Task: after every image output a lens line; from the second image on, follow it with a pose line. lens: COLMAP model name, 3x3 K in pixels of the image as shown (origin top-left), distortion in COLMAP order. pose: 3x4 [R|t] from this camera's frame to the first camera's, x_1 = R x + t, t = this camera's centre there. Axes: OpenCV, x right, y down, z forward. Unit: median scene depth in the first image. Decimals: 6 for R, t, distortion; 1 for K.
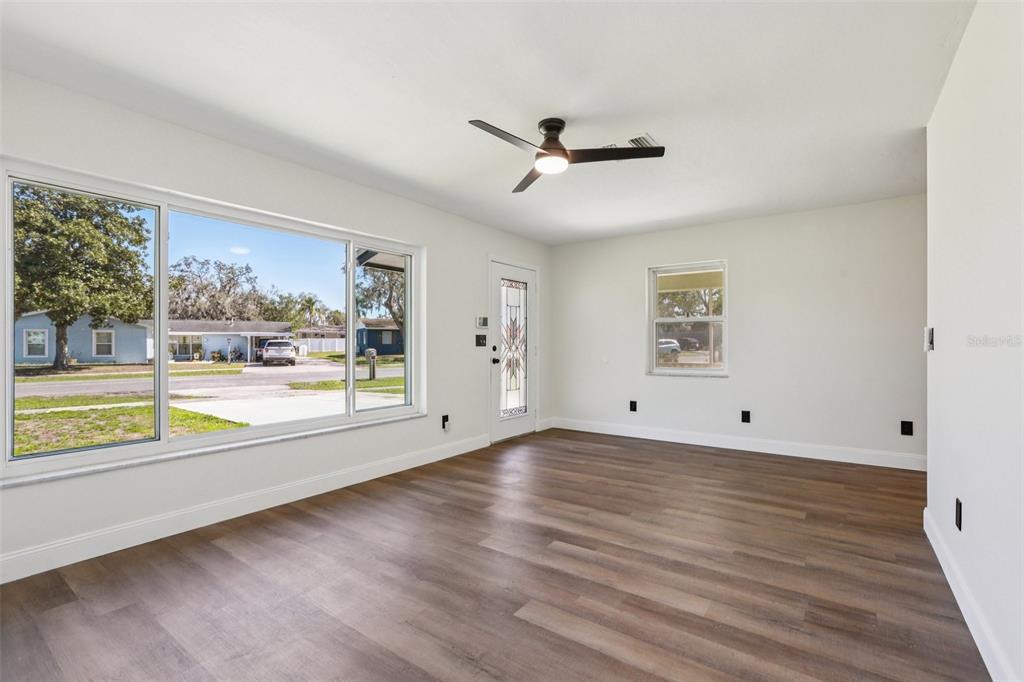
lens RADIAL K [[467.2, 0, 507.1], [0, 467.2, 346.1], [0, 0, 1]] dist [-0.036698, 0.015525]
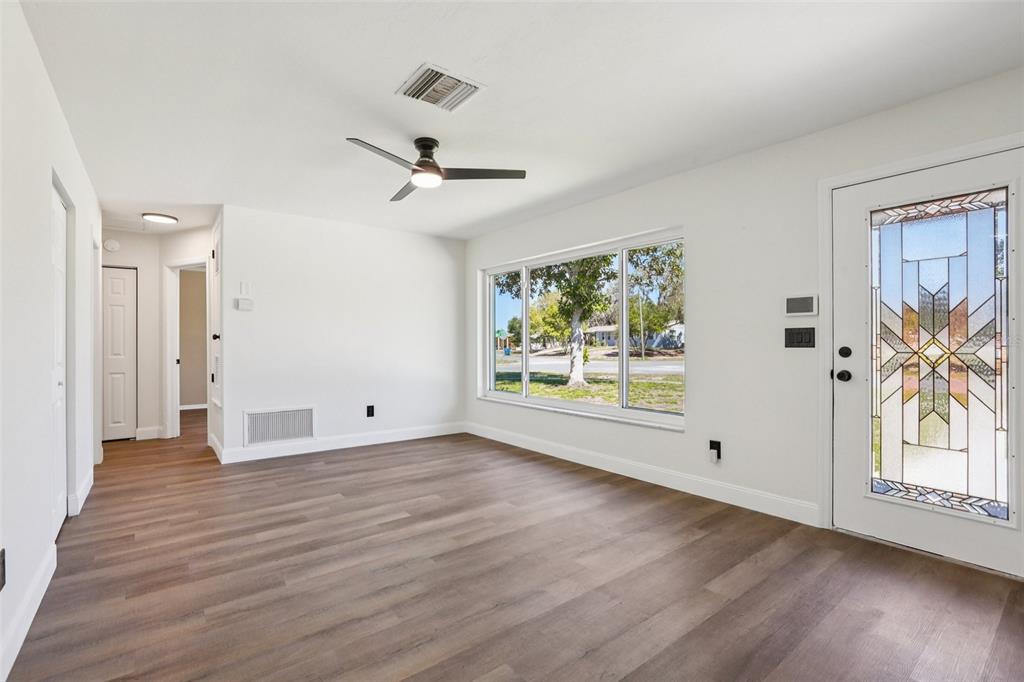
lens RADIAL K [[467.2, 0, 511.9], [0, 467.2, 341.0], [0, 0, 1]] dist [-0.036698, 0.015525]
pose [[-0.277296, -0.002836, -0.960780, 0.981027], [-0.002433, 0.999995, -0.002249, -0.009705], [0.960781, 0.001714, -0.277301, 1.339136]]
